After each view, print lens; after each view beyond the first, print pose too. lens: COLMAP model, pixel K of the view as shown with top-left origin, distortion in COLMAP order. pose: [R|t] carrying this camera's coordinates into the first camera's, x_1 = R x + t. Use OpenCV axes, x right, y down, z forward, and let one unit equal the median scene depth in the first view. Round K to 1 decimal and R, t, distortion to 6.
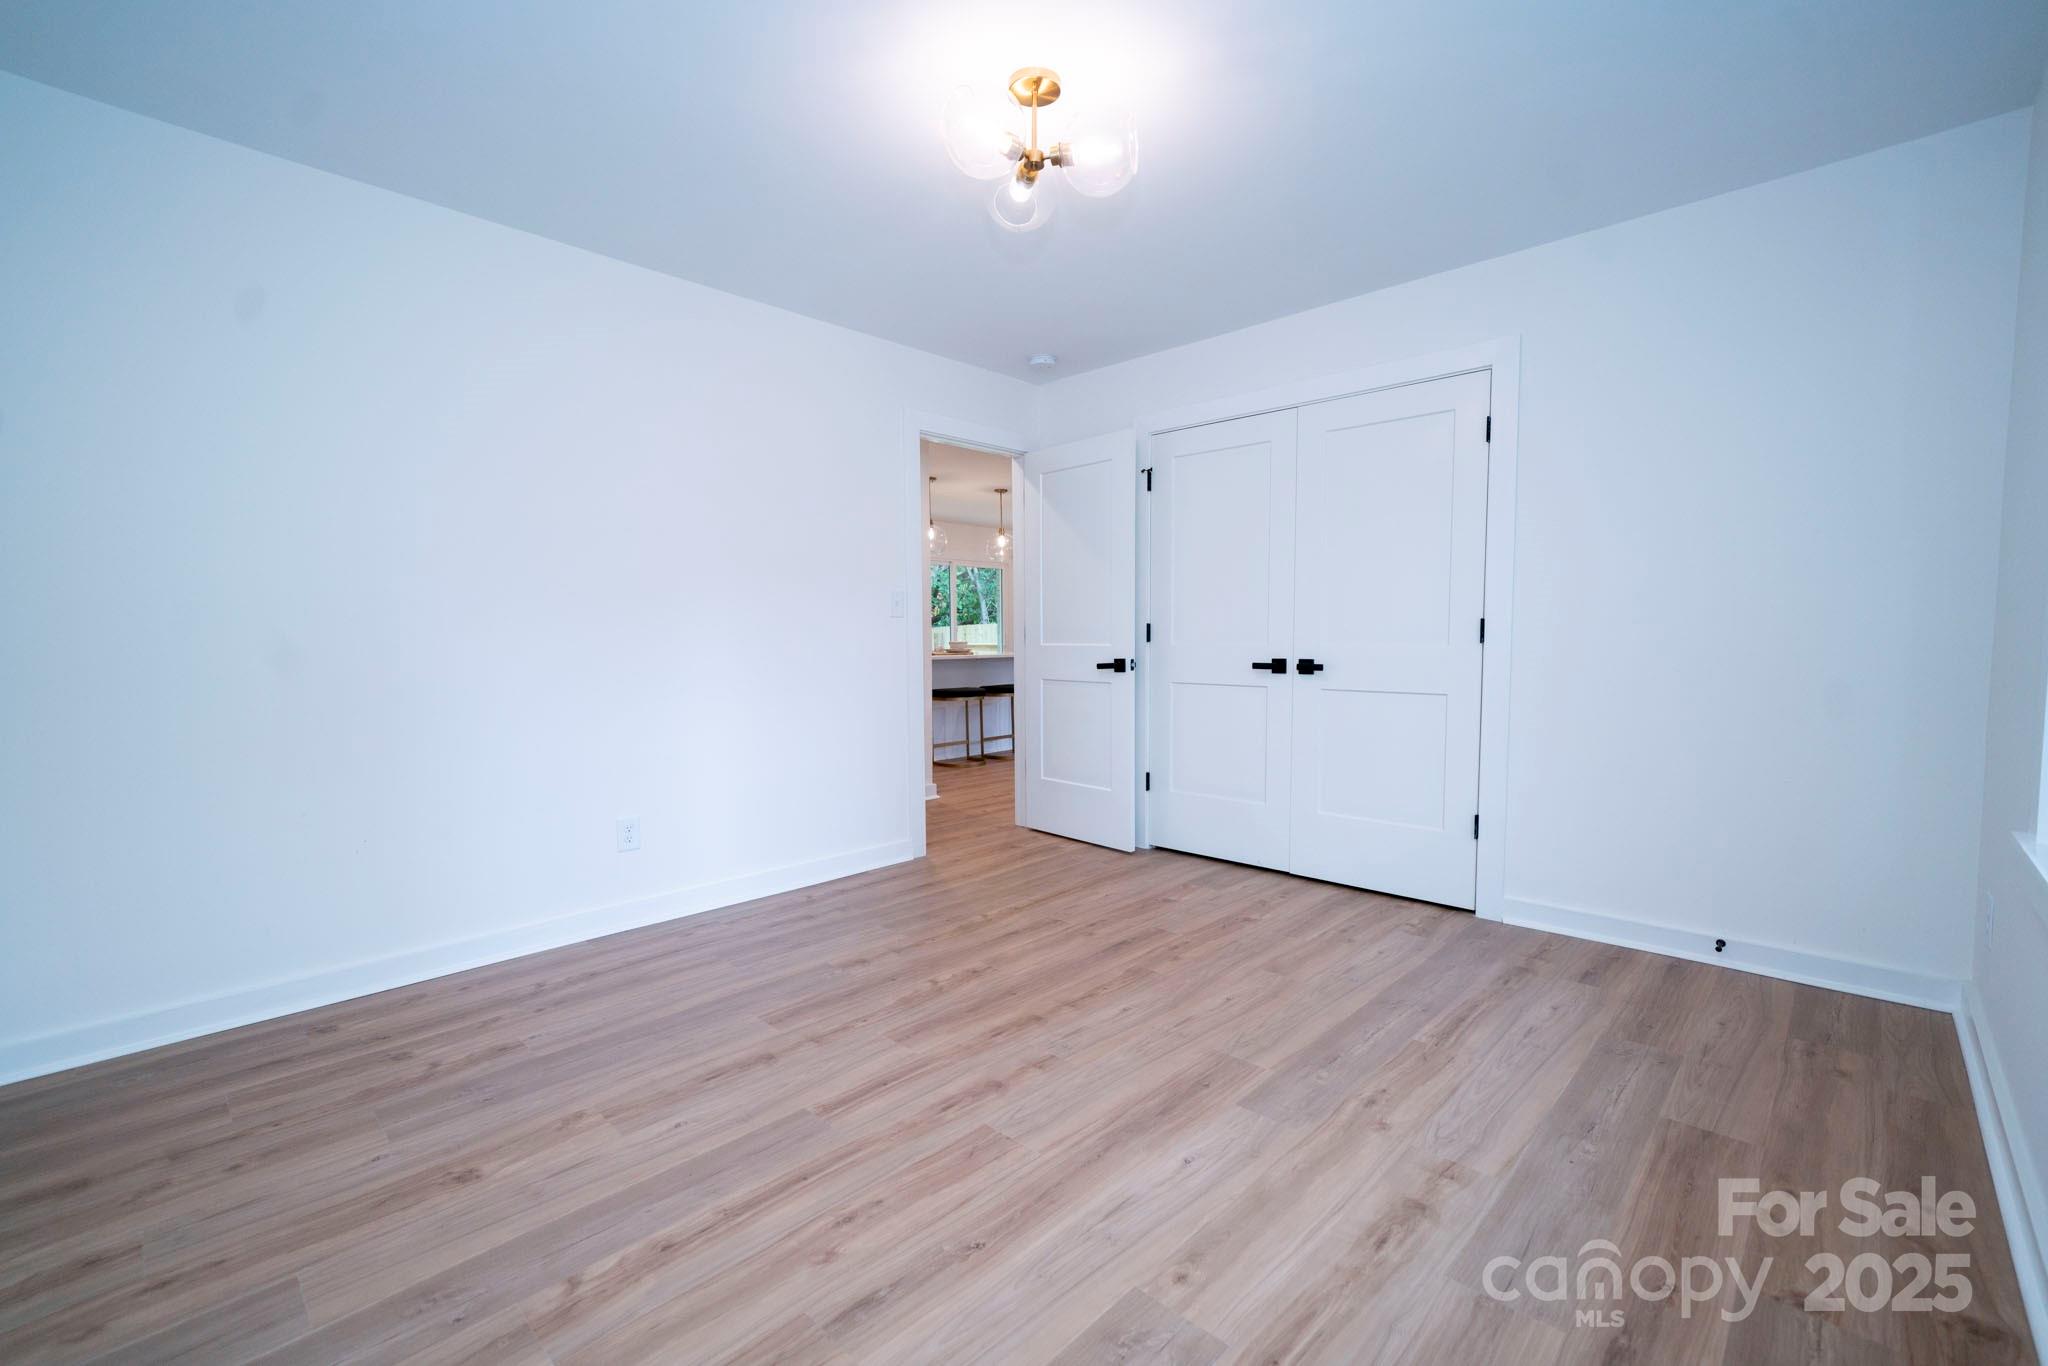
lens RADIAL K [[870.4, 0, 1031.9], [0, 870.4, 690.4], [0, 0, 1]] dist [0.002239, 0.000300]
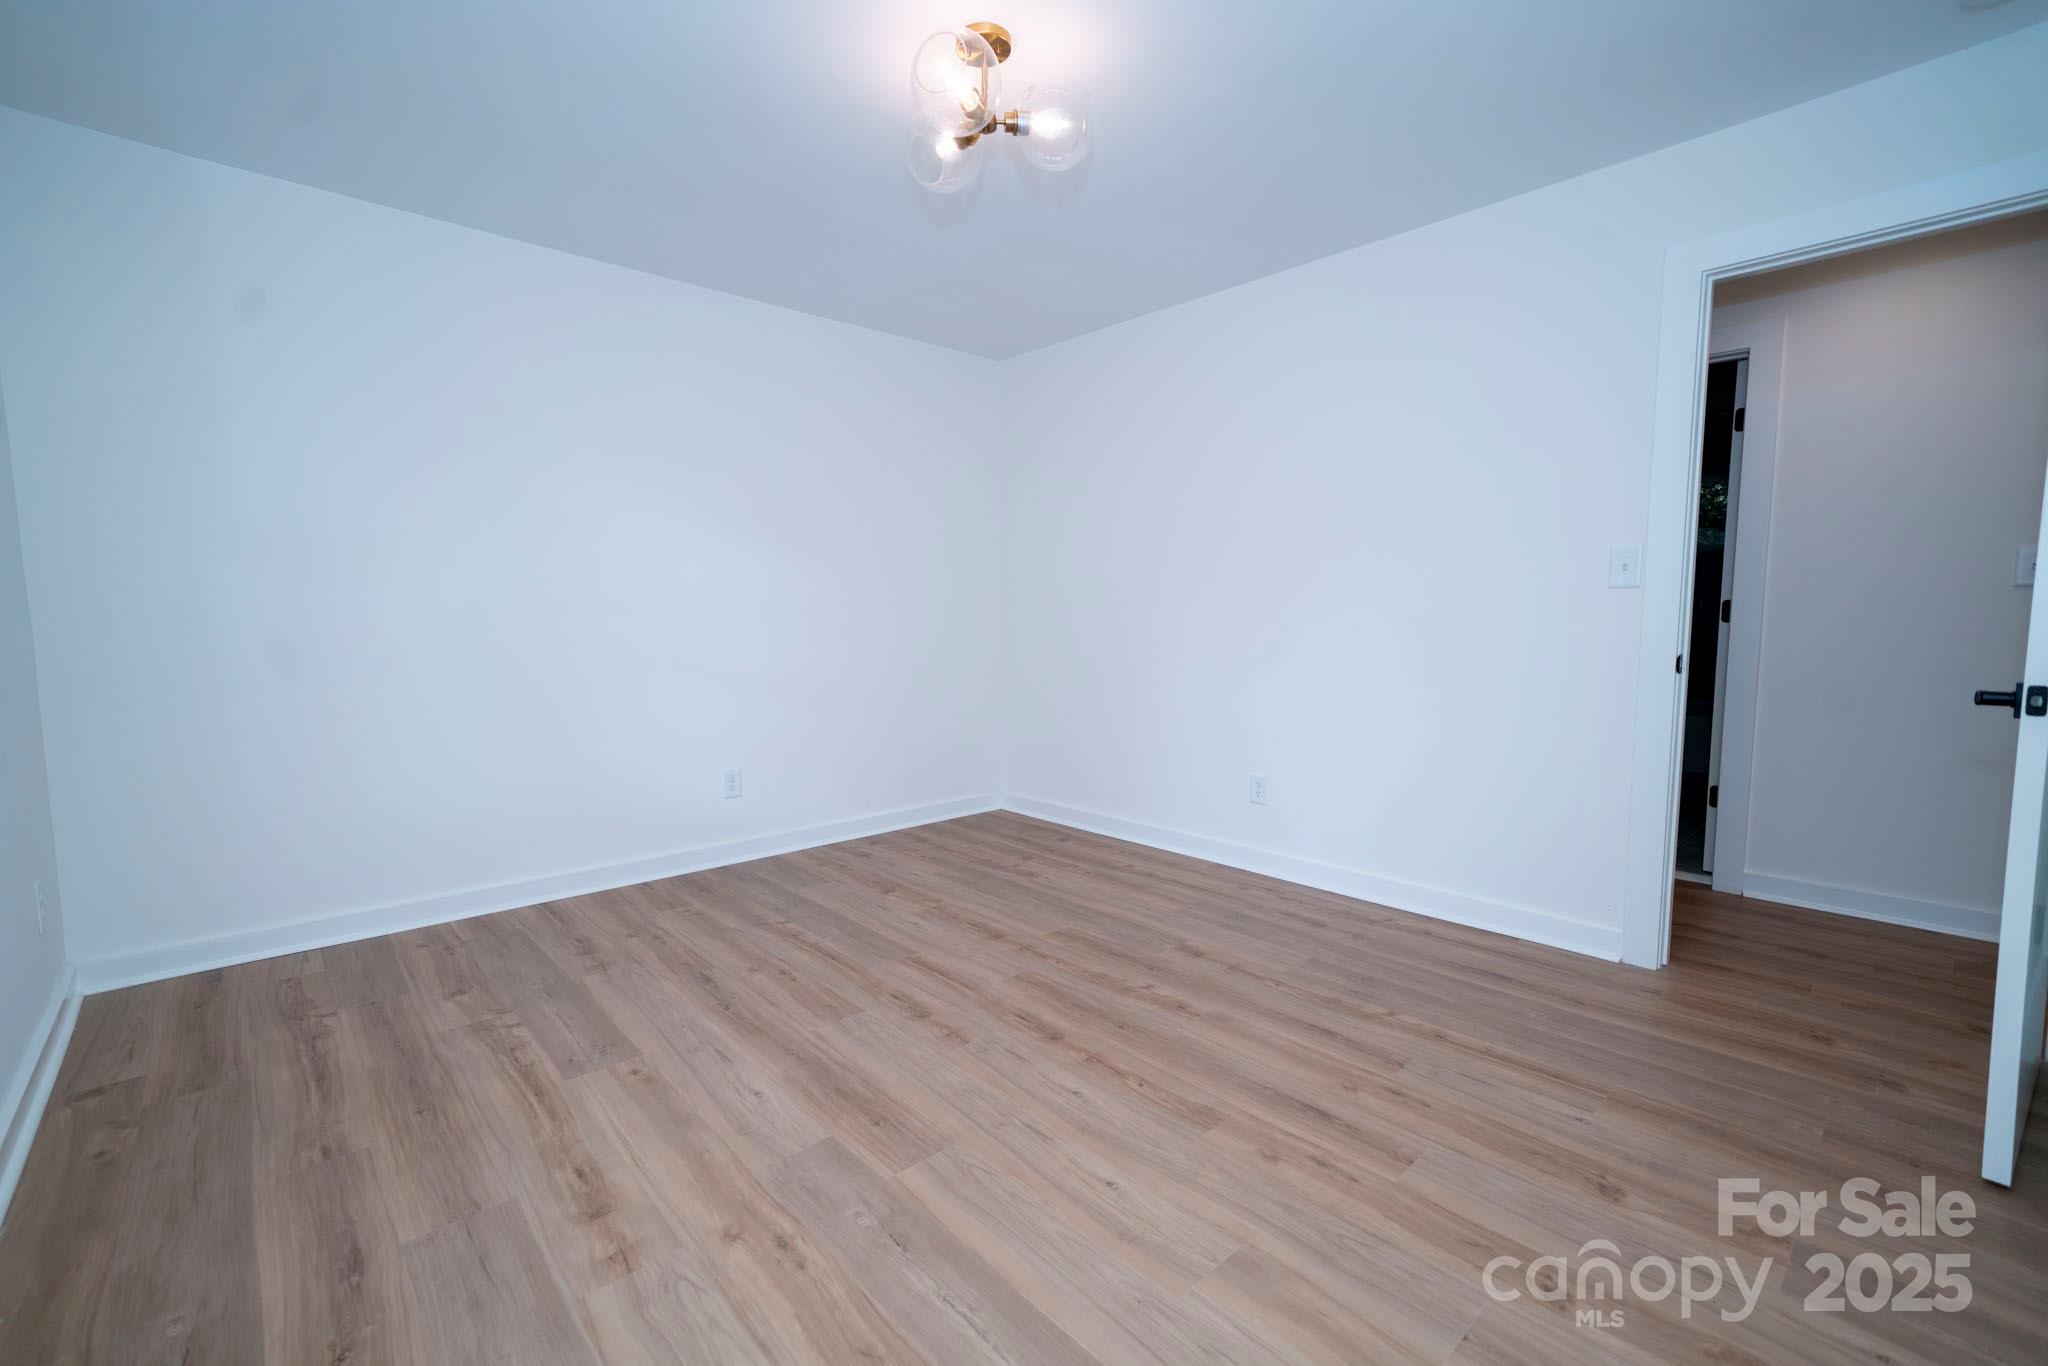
lens RADIAL K [[873.4, 0, 1027.7], [0, 873.4, 688.7], [0, 0, 1]] dist [0.001901, 0.000556]
pose [[-0.066054, 0.094288, -0.993351, 0.873968], [-0.062313, 0.993192, 0.098417, -0.075152], [0.995868, 0.068400, -0.059729, 0.987785]]
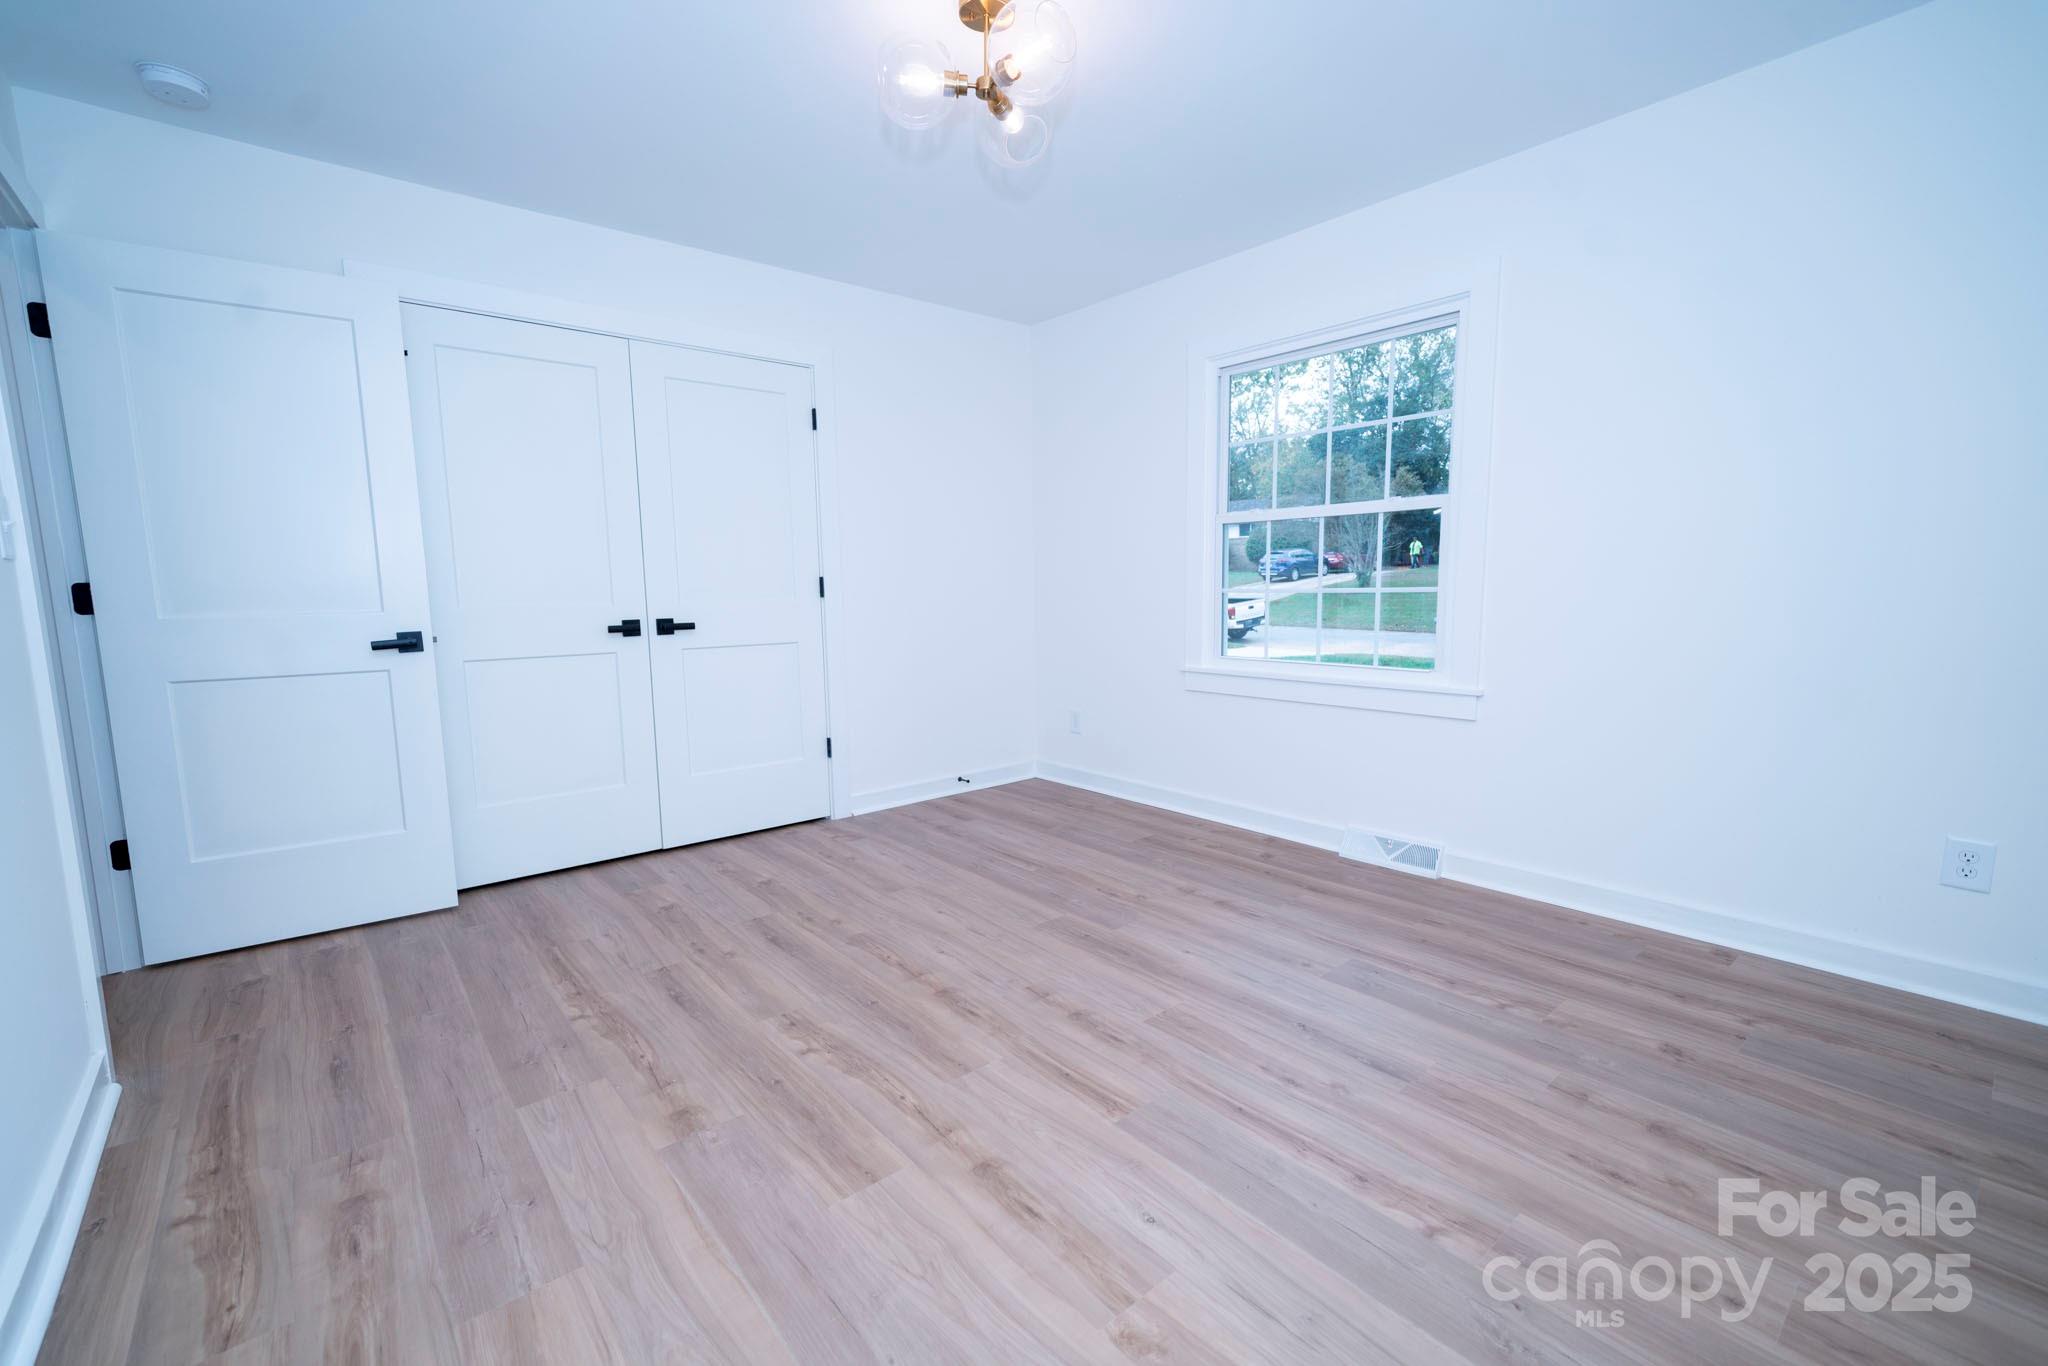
lens RADIAL K [[873.4, 0, 1027.7], [0, 873.4, 688.7], [0, 0, 1]] dist [0.001901, 0.000556]
pose [[0.104732, -0.115995, 0.987713, -0.878231], [0.078735, 0.991024, 0.108035, -0.047697], [-0.991379, 0.066453, 0.112925, 0.768290]]
